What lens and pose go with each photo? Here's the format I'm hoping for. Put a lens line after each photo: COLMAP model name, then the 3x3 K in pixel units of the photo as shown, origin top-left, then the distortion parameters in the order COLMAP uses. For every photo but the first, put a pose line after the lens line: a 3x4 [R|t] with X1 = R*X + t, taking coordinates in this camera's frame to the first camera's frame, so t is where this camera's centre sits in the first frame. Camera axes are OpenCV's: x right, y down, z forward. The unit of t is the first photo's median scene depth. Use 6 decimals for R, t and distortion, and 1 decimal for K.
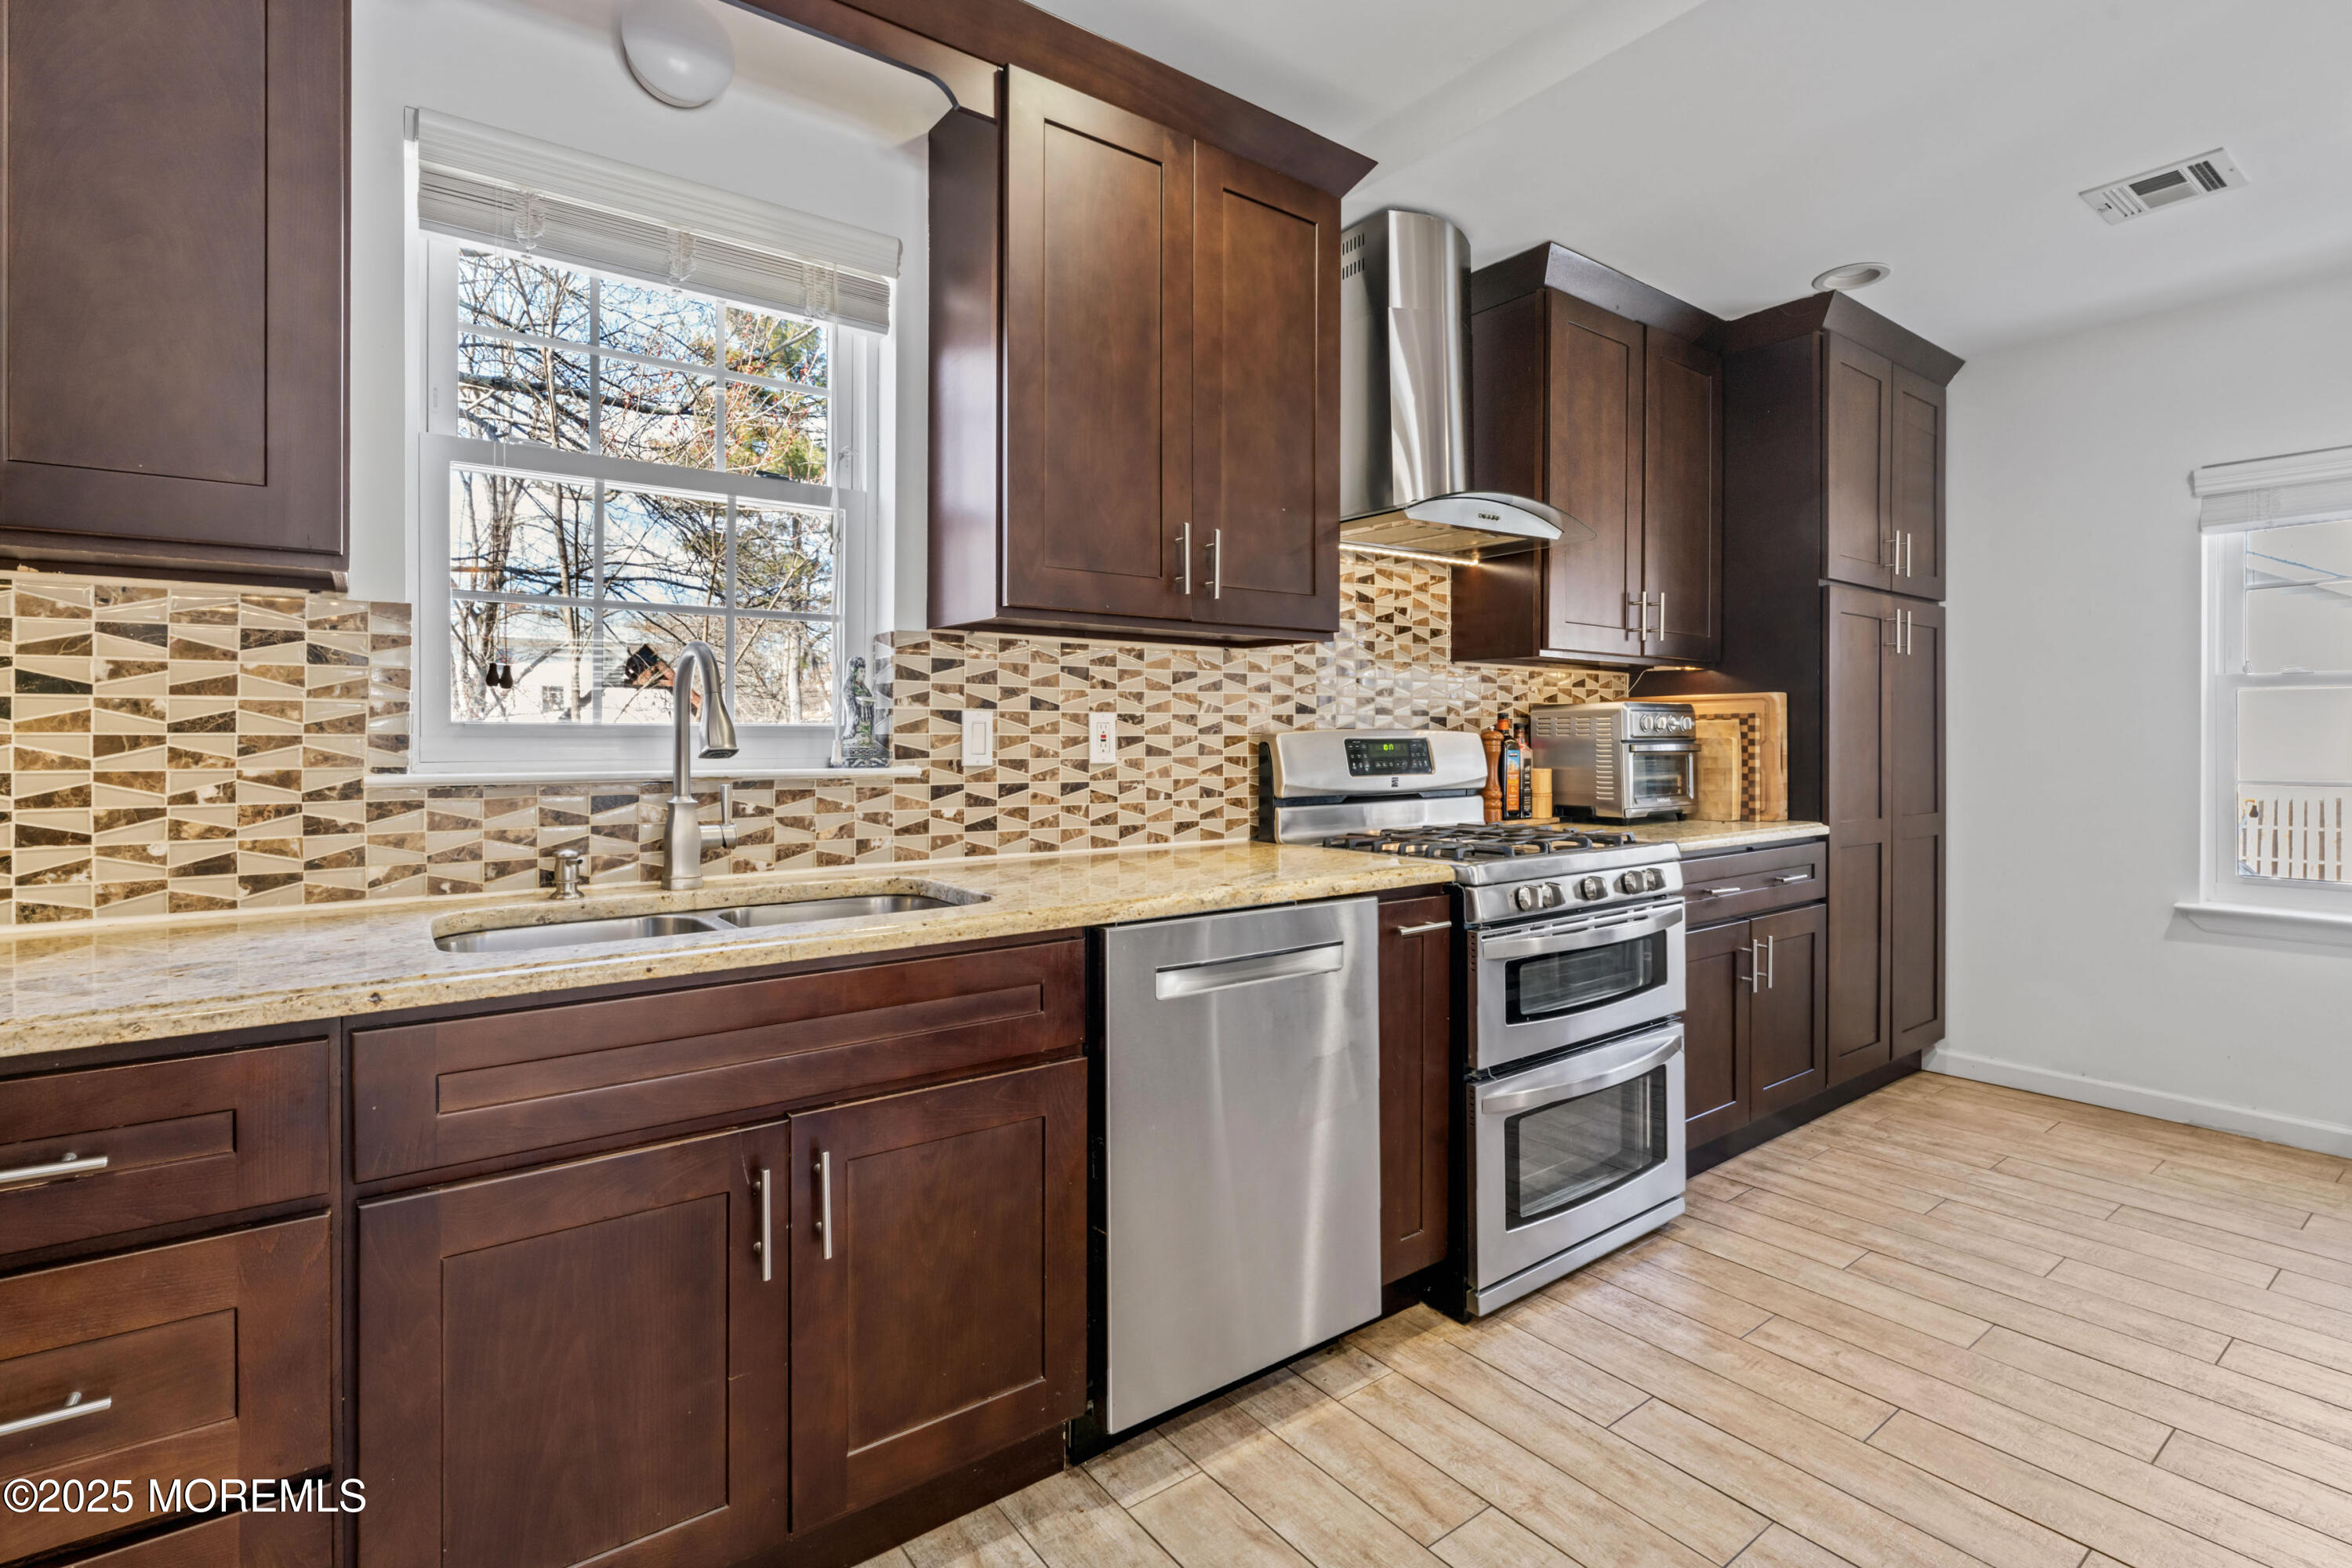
lens RADIAL K [[1103.9, 0, 1174.6], [0, 1103.9, 742.8], [0, 0, 1]] dist [-0.000257, -0.000554]
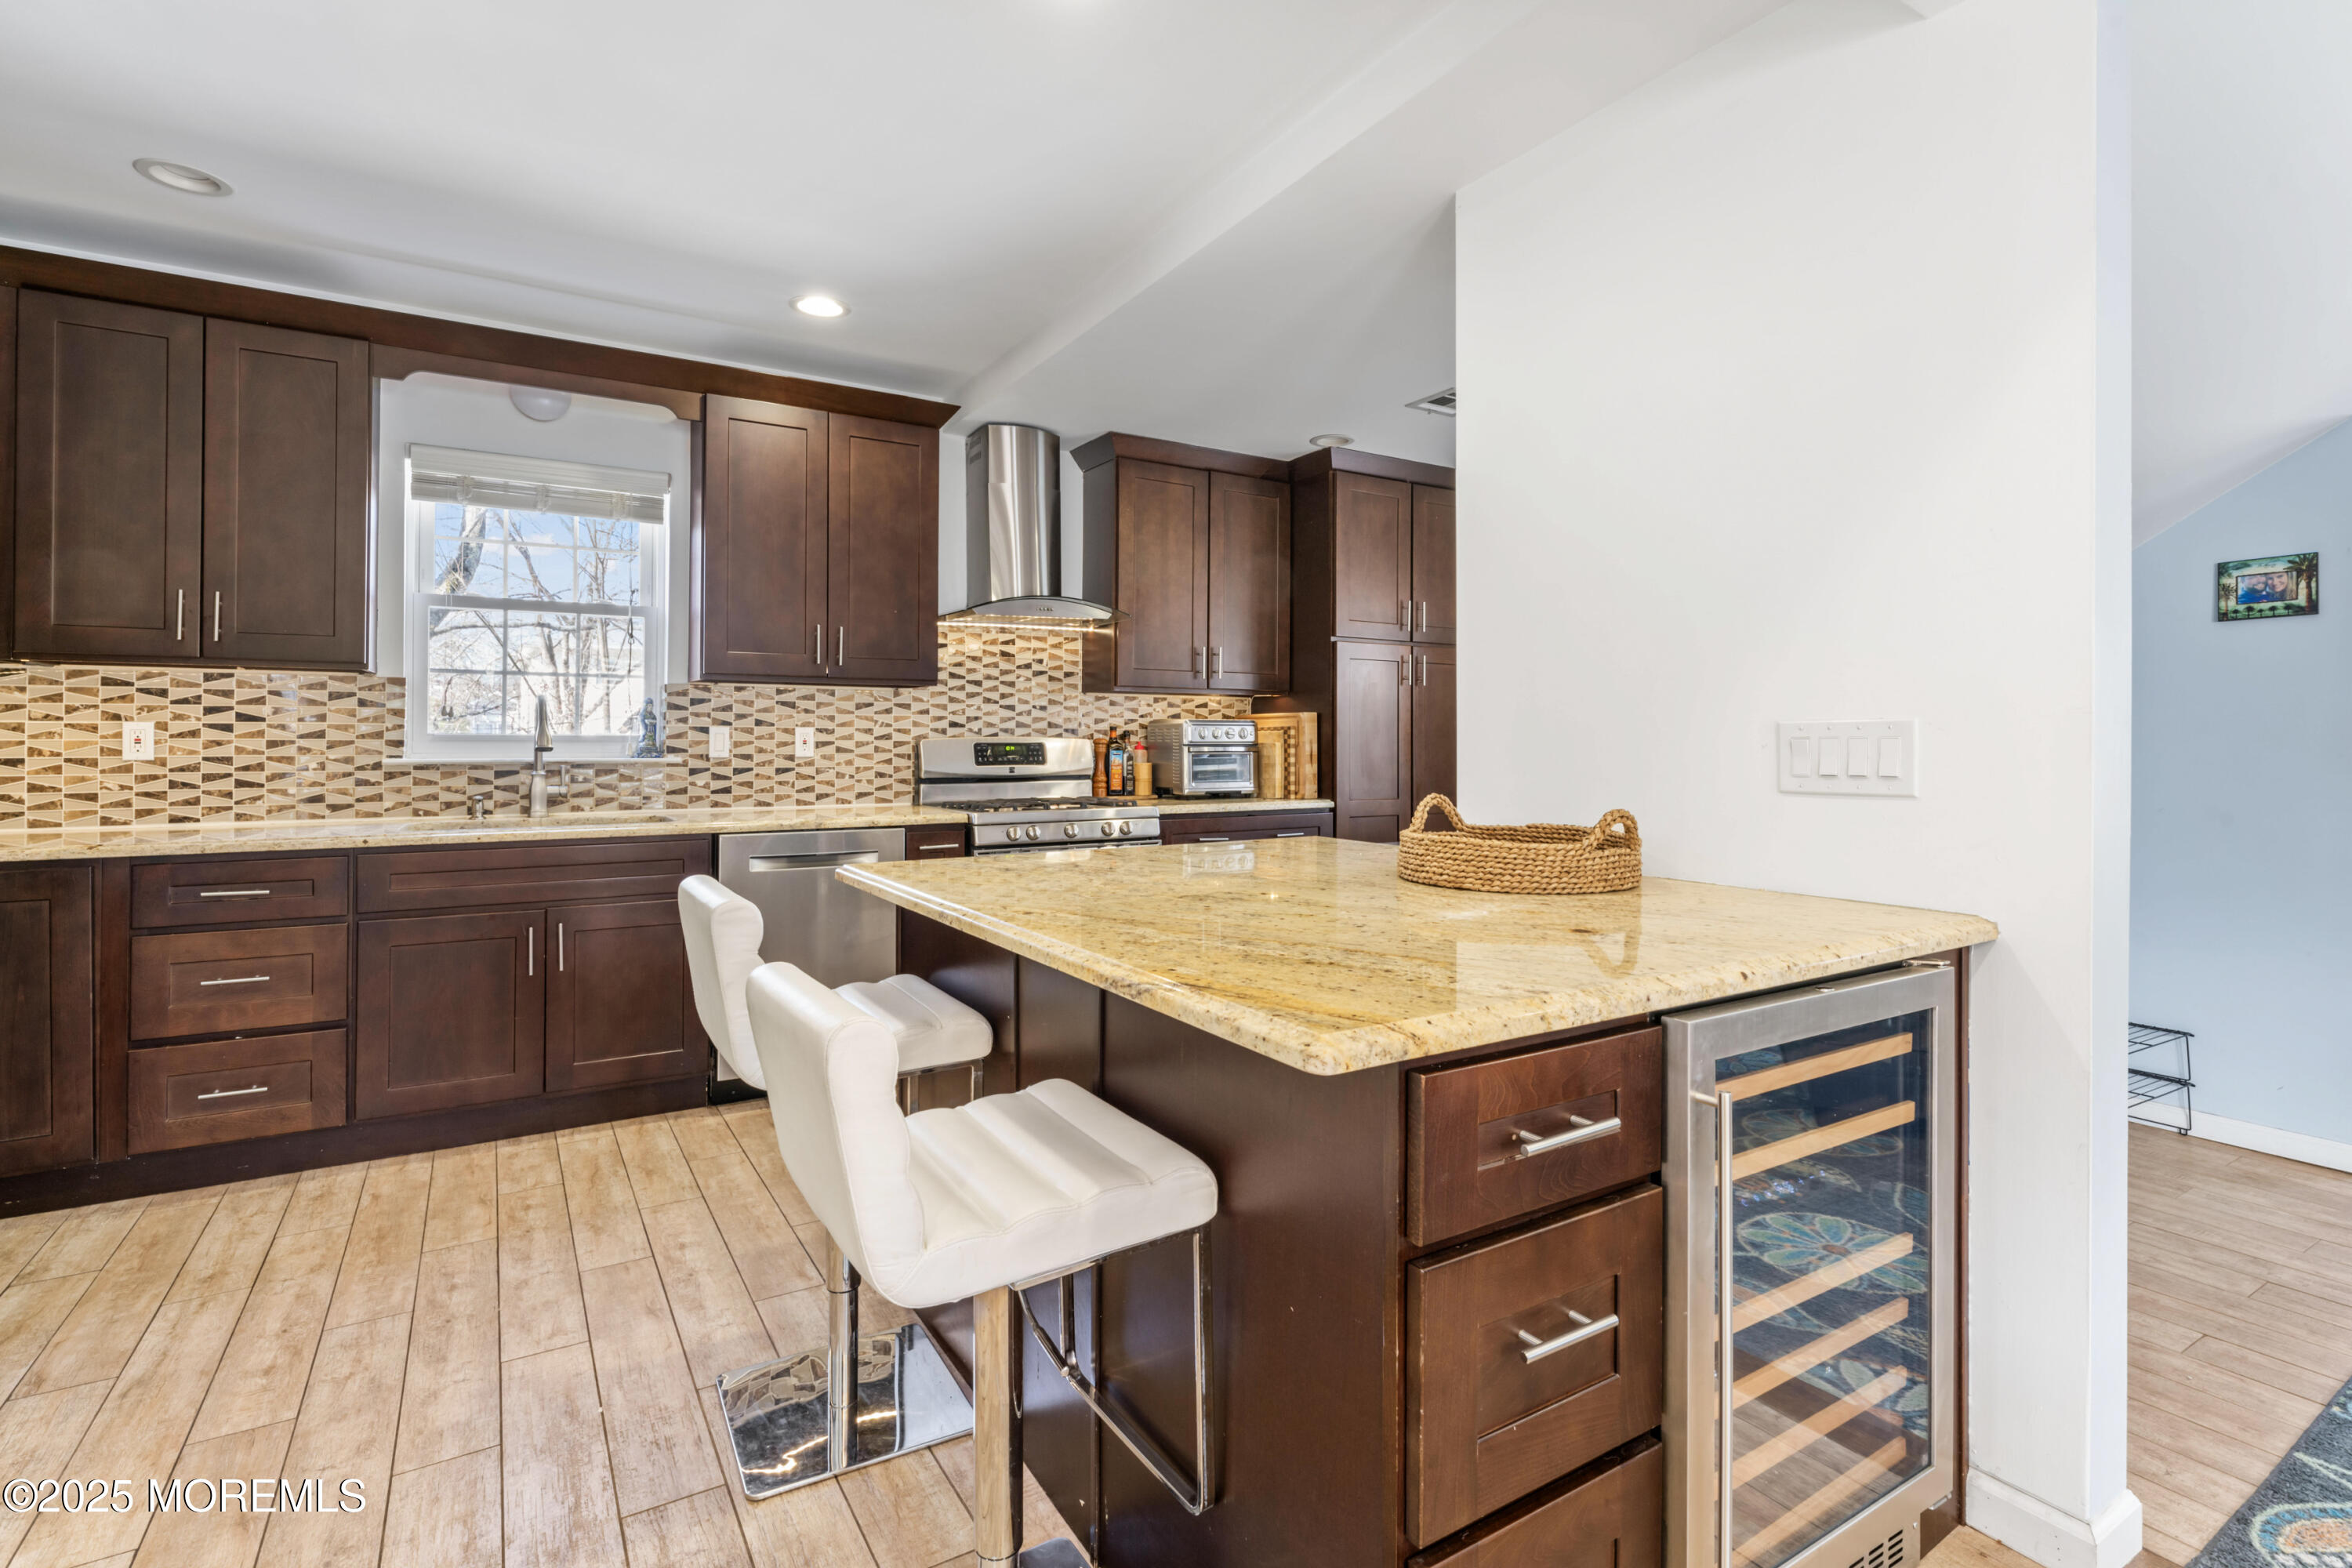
lens RADIAL K [[1103.1, 0, 1168.0], [0, 1103.1, 737.2], [0, 0, 1]] dist [-0.002433, -0.000362]
pose [[0.995936, 0.002014, -0.090044, 0.658607], [-0.002780, 0.999961, -0.008382, 0.000732], [0.090024, 0.008598, 0.995903, -0.669184]]
